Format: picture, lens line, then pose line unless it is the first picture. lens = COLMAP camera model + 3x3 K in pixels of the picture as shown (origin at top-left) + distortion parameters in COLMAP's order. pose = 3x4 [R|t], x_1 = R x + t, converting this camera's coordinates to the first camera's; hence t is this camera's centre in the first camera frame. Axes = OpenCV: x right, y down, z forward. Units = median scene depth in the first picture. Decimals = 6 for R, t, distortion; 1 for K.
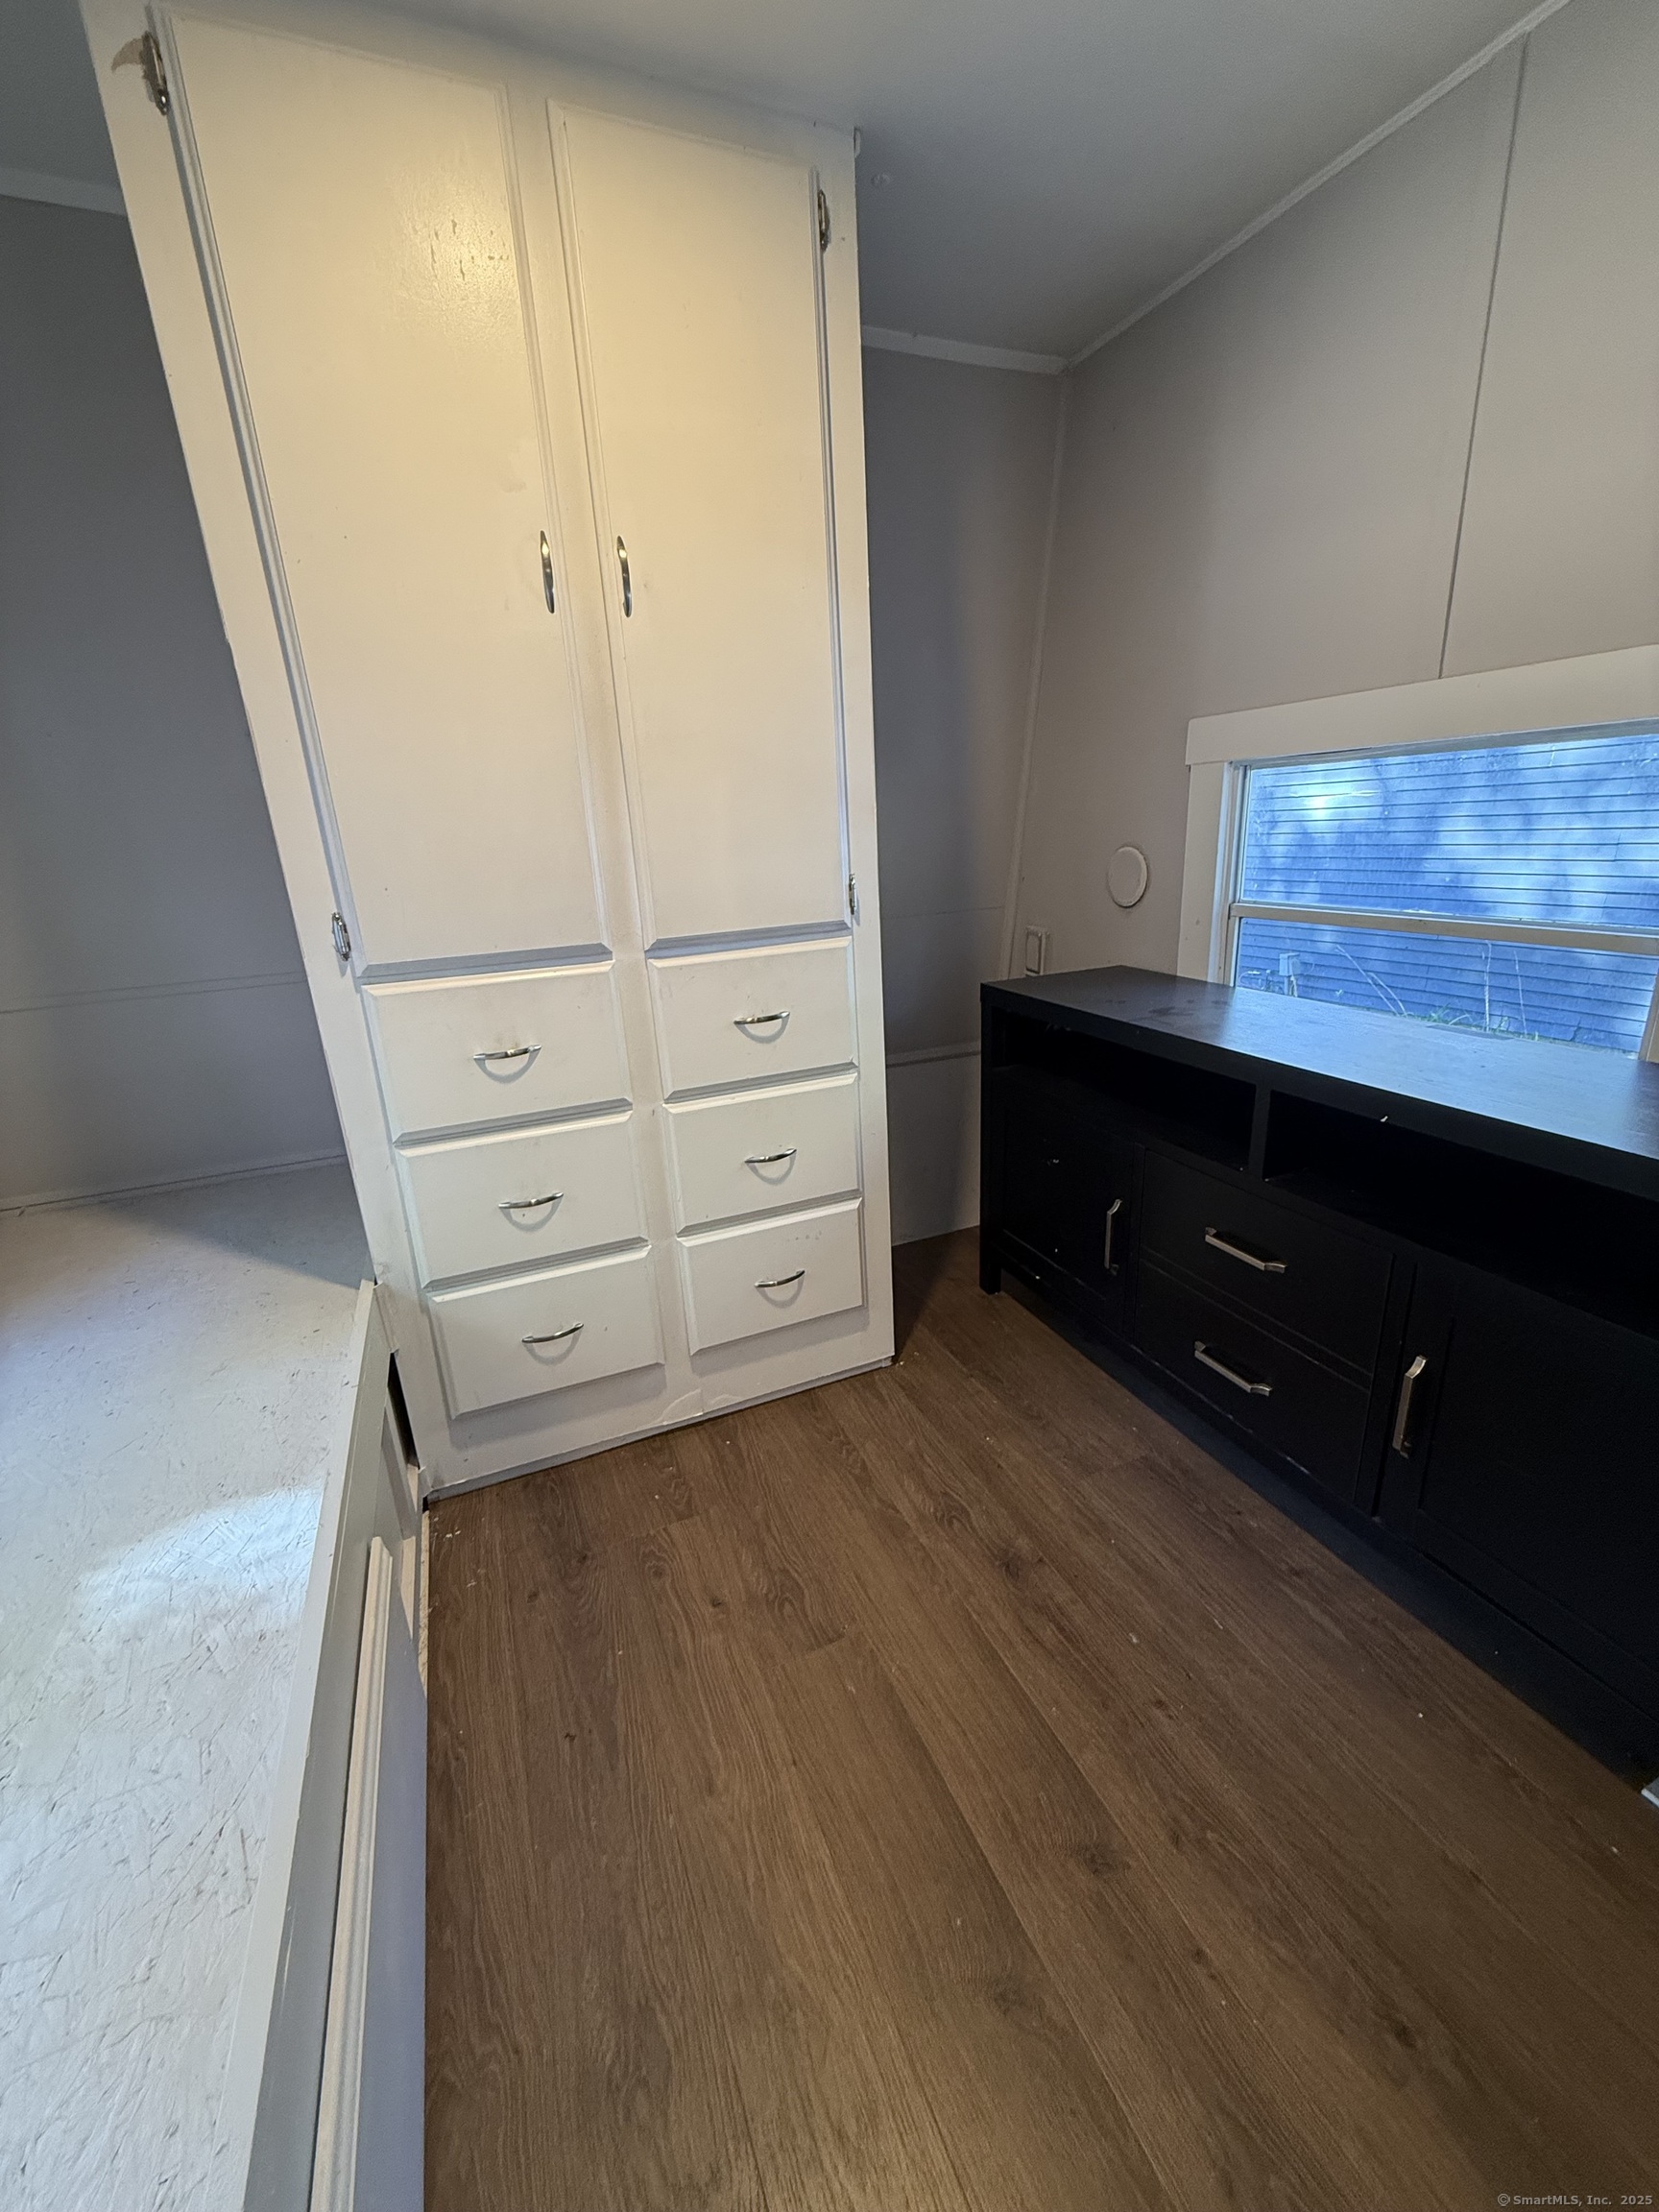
lens RADIAL K [[882.9, 0, 828.0], [0, 882.9, 1100.3], [0, 0, 1]] dist [-0.000013, 0.000011]
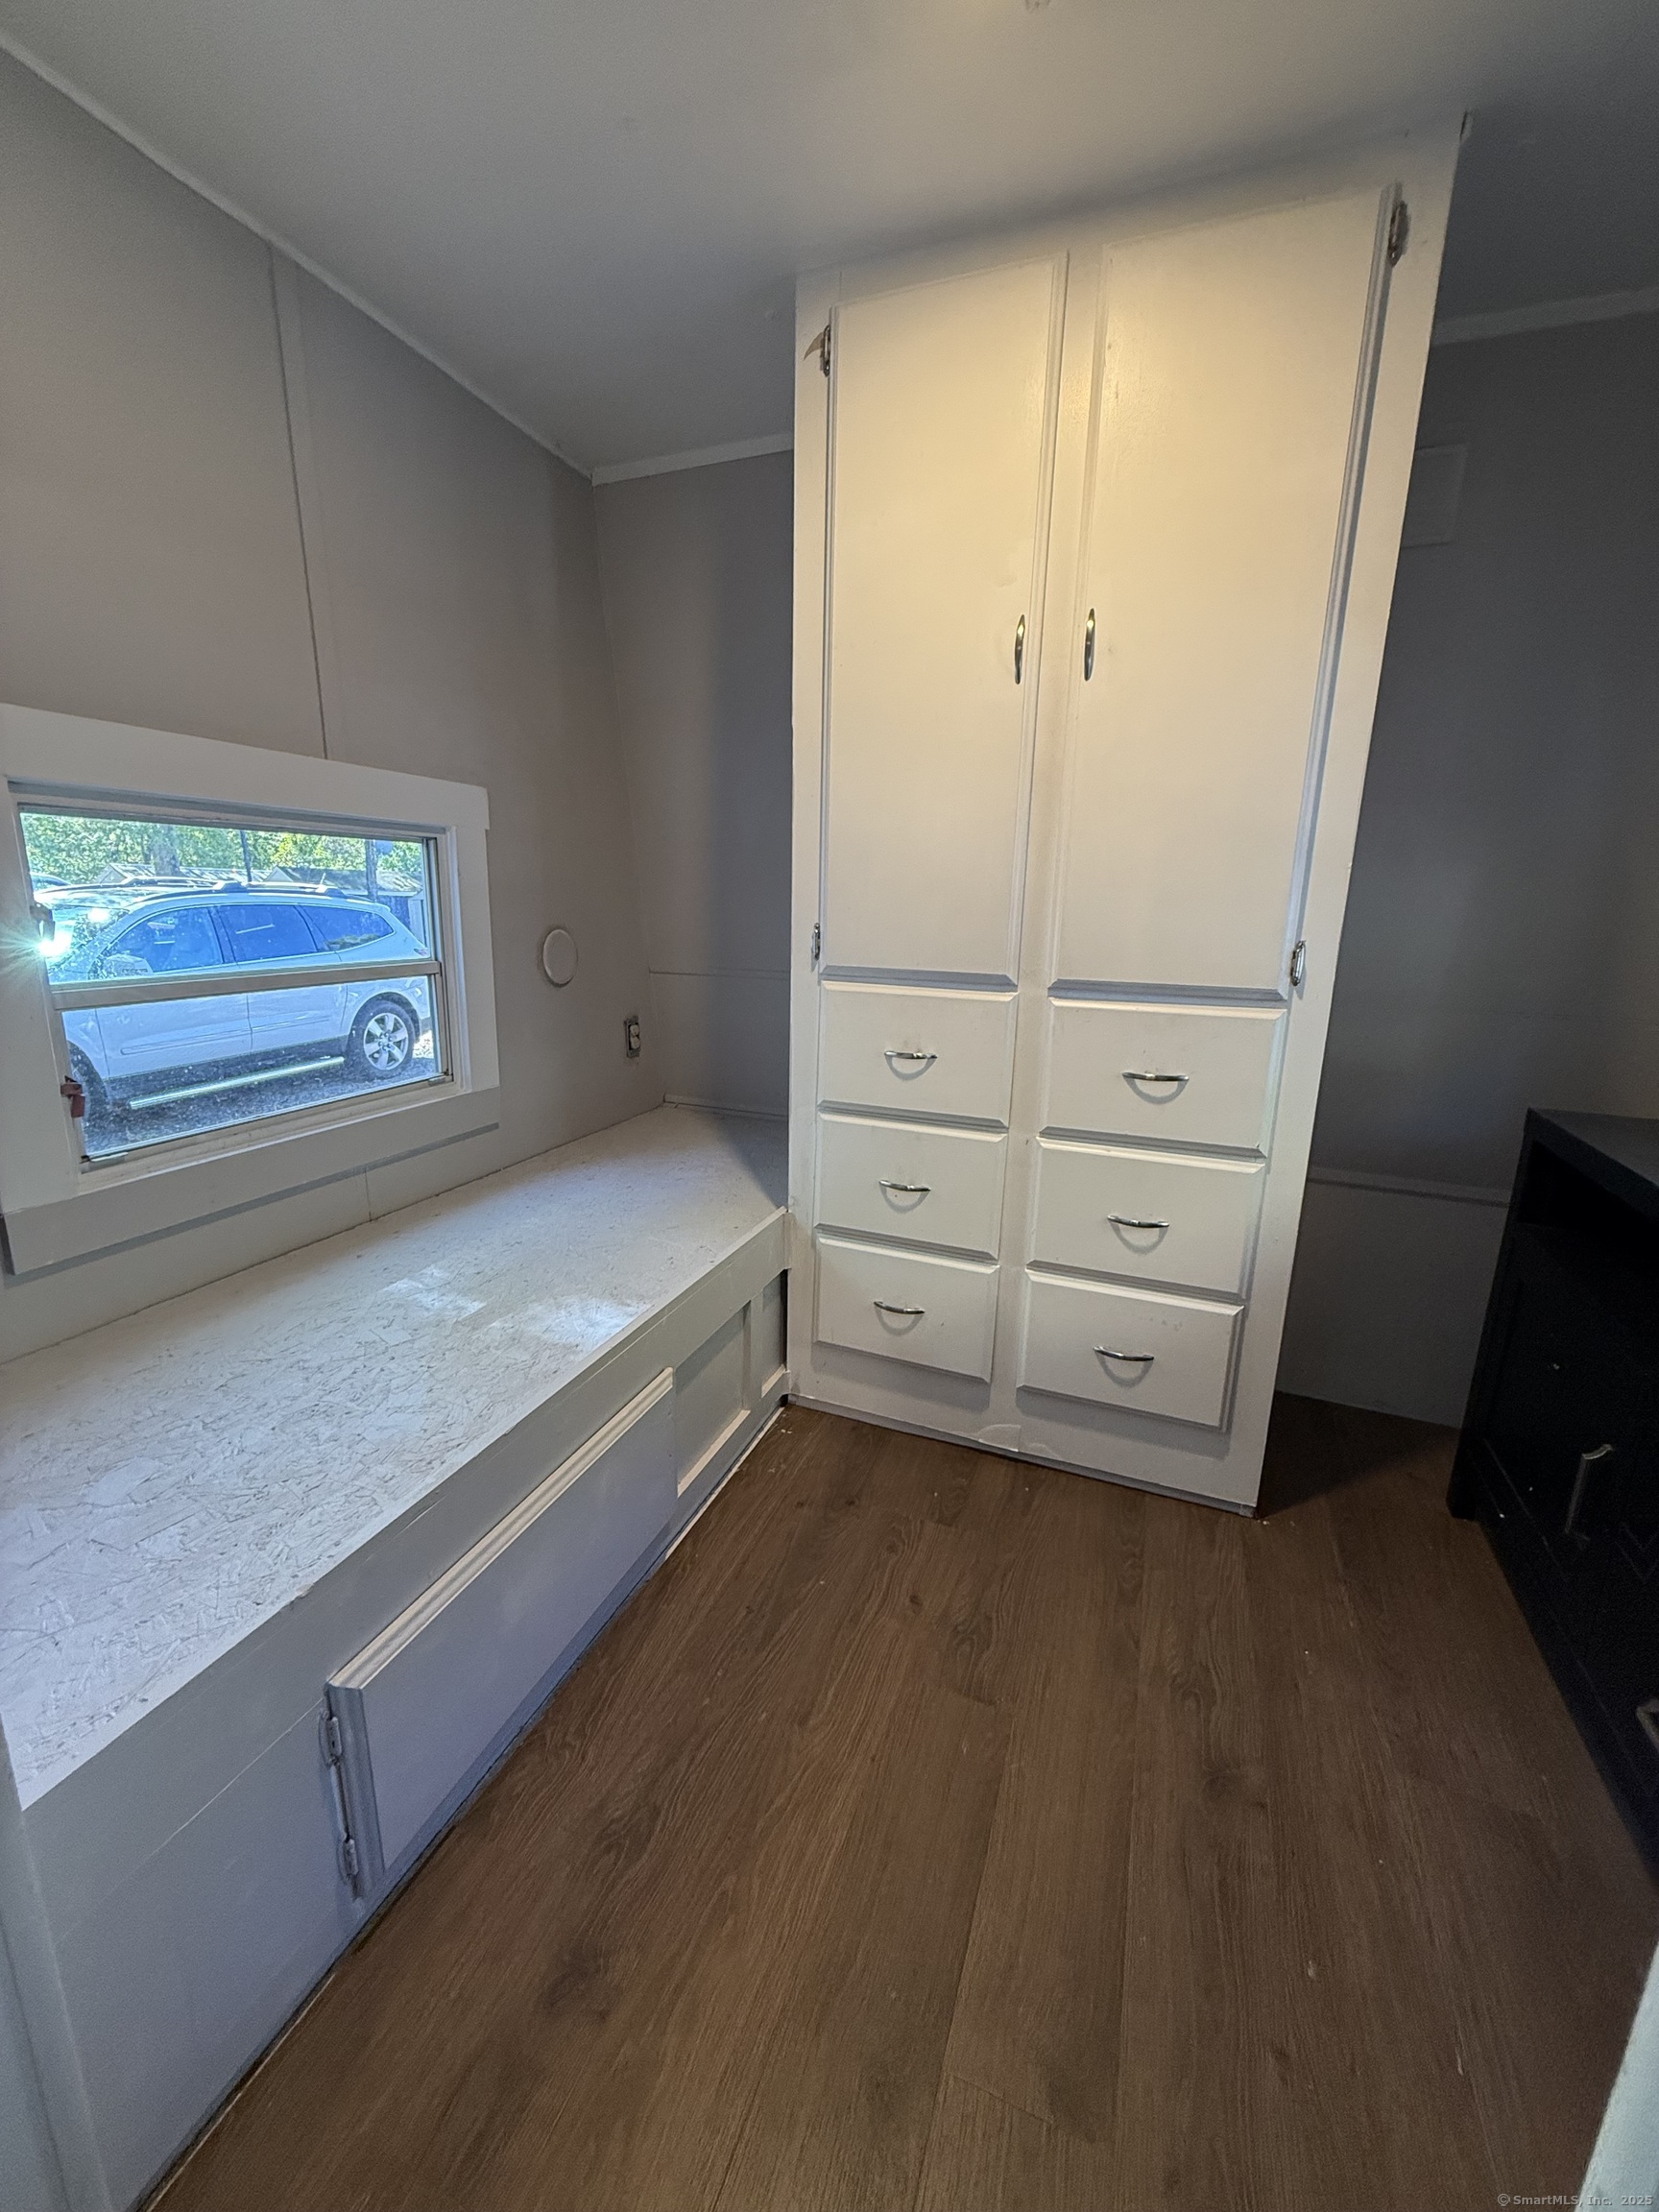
lens RADIAL K [[882.9, 0, 828.0], [0, 882.9, 1100.3], [0, 0, 1]] dist [-0.000013, 0.000011]
pose [[0.709340, 0.223021, -0.668654, 0.334907], [-0.266836, 0.962988, 0.038121, -0.010830], [0.652408, 0.151380, 0.742596, 0.064353]]
